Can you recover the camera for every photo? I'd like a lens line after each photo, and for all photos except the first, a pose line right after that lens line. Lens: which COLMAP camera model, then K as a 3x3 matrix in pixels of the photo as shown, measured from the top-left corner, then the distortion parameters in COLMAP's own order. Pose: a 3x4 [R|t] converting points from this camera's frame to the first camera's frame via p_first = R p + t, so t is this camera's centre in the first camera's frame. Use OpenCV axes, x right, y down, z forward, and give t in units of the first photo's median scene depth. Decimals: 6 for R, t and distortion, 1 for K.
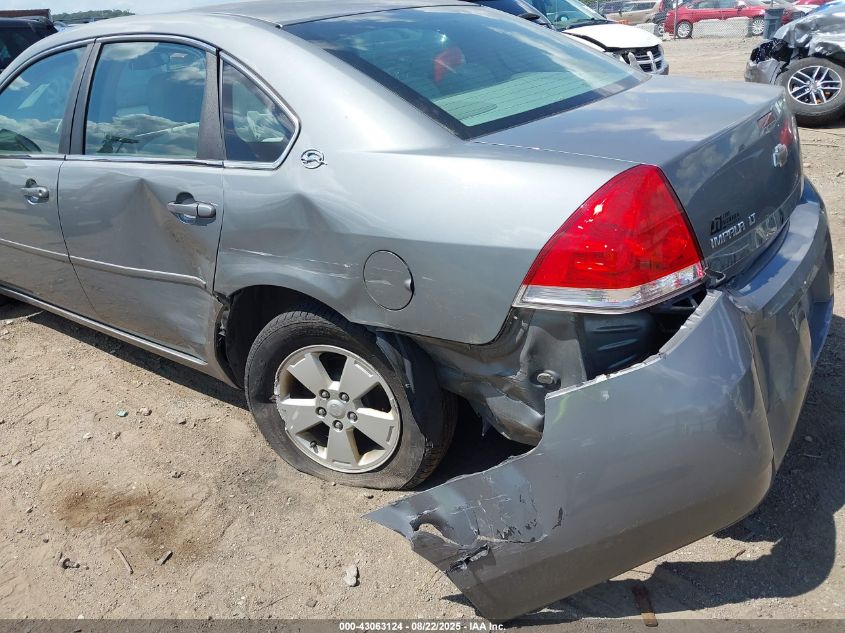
lens RADIAL K [[636.4, 0, 423.3], [0, 636.4, 292.9], [0, 0, 1]] dist [0.060136, -0.075332]
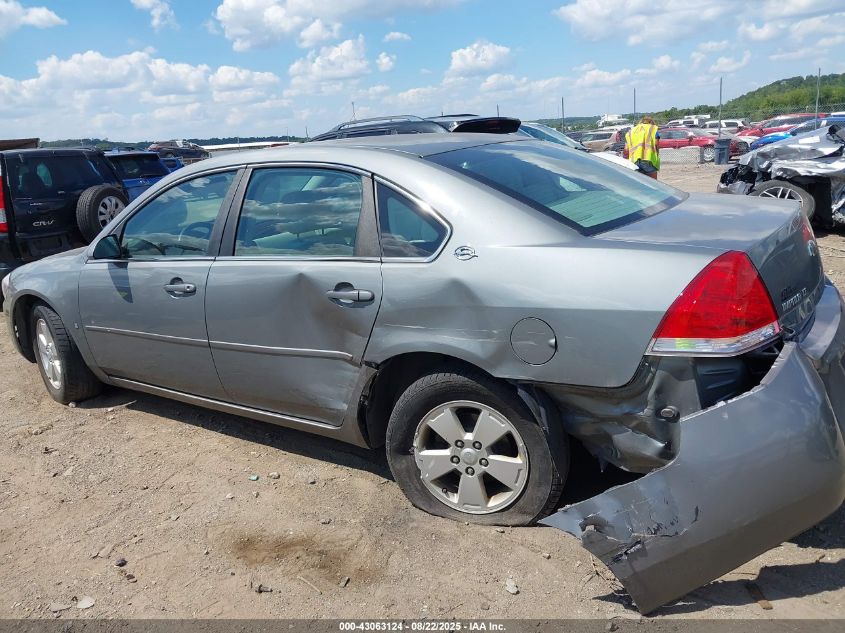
lens RADIAL K [[636.4, 0, 423.3], [0, 636.4, 292.9], [0, 0, 1]] dist [0.060136, -0.075332]
pose [[0.999031, -0.006936, 0.043472, -0.277321], [0.014527, 0.984137, -0.176814, 0.090941], [-0.041556, 0.177274, 0.983284, -0.239226]]
